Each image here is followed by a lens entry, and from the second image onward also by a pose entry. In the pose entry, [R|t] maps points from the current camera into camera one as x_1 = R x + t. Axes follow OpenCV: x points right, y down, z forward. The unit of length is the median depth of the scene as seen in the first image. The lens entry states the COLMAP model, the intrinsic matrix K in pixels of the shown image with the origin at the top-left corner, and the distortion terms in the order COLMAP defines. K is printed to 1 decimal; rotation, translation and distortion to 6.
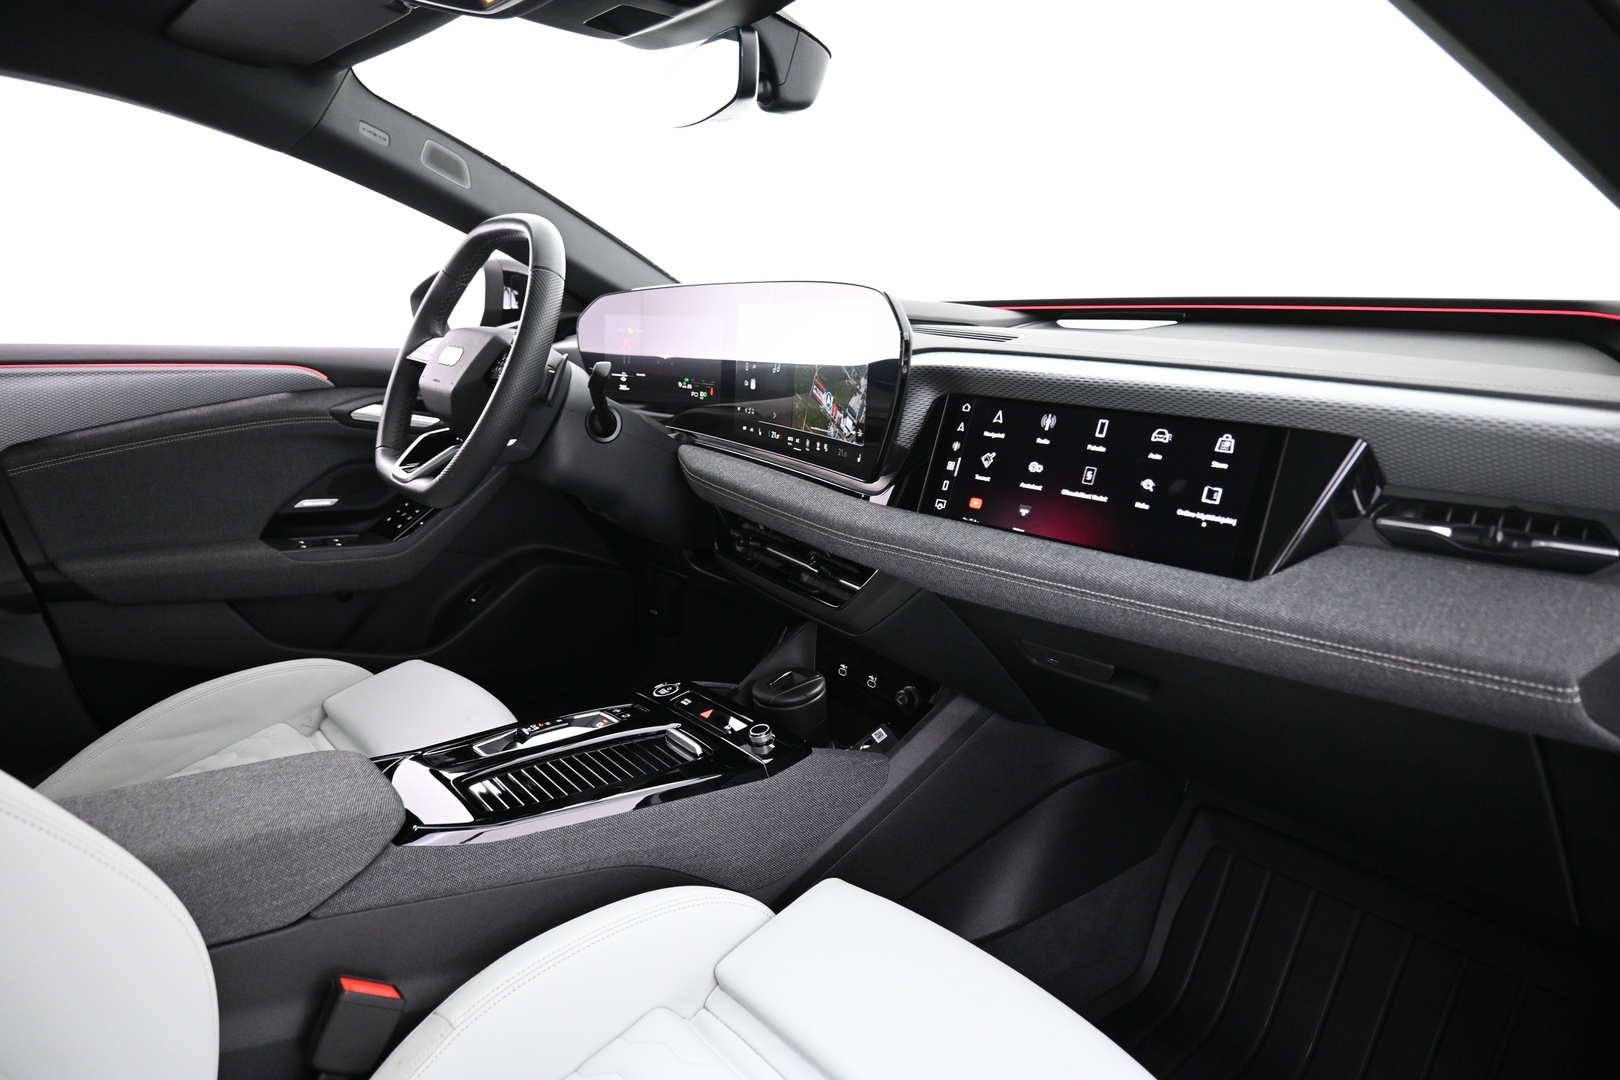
lens RADIAL K [[1088.0, 0, 814.8], [0, 1088.0, 541.1], [0, 0, 1]] dist [-0.008004, -0.002404]
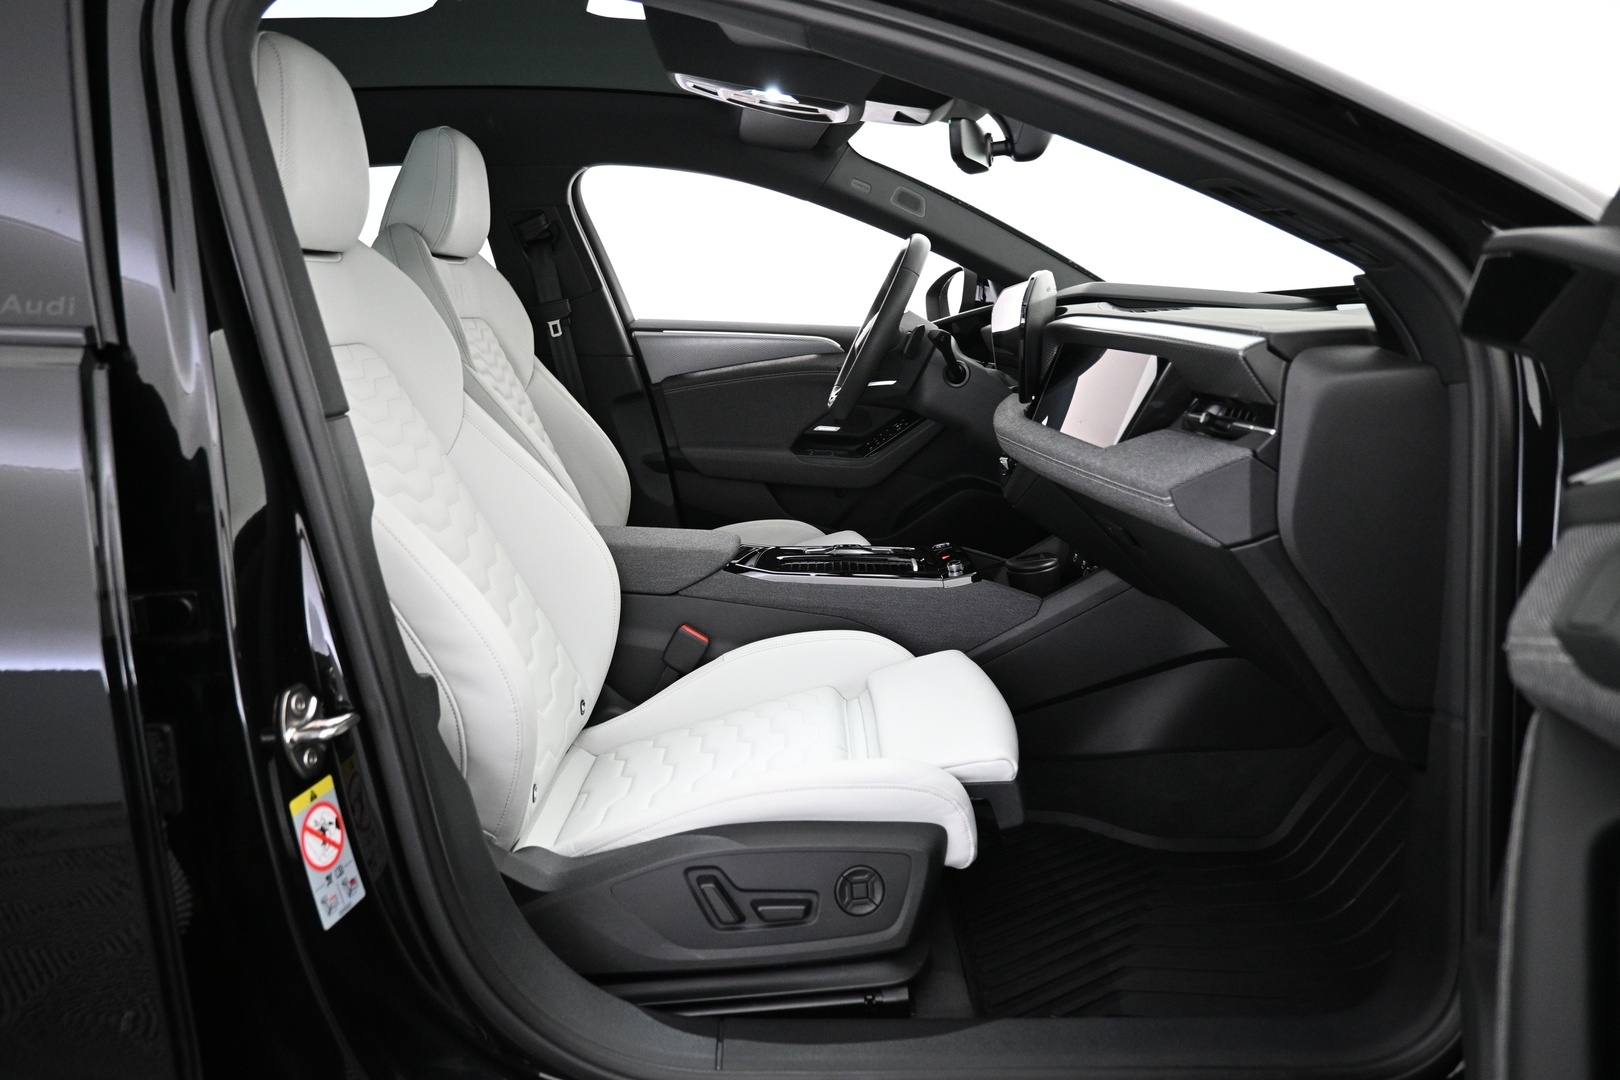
lens RADIAL K [[1088.0, 0, 802.7], [0, 1088.0, 544.2], [0, 0, 1]] dist [-0.008004, -0.002404]
pose [[0.795978, 0.125633, -0.592144, 0.491856], [-0.130629, 0.990826, 0.034625, 0.087119], [0.591062, 0.049791, 0.805088, -0.264849]]
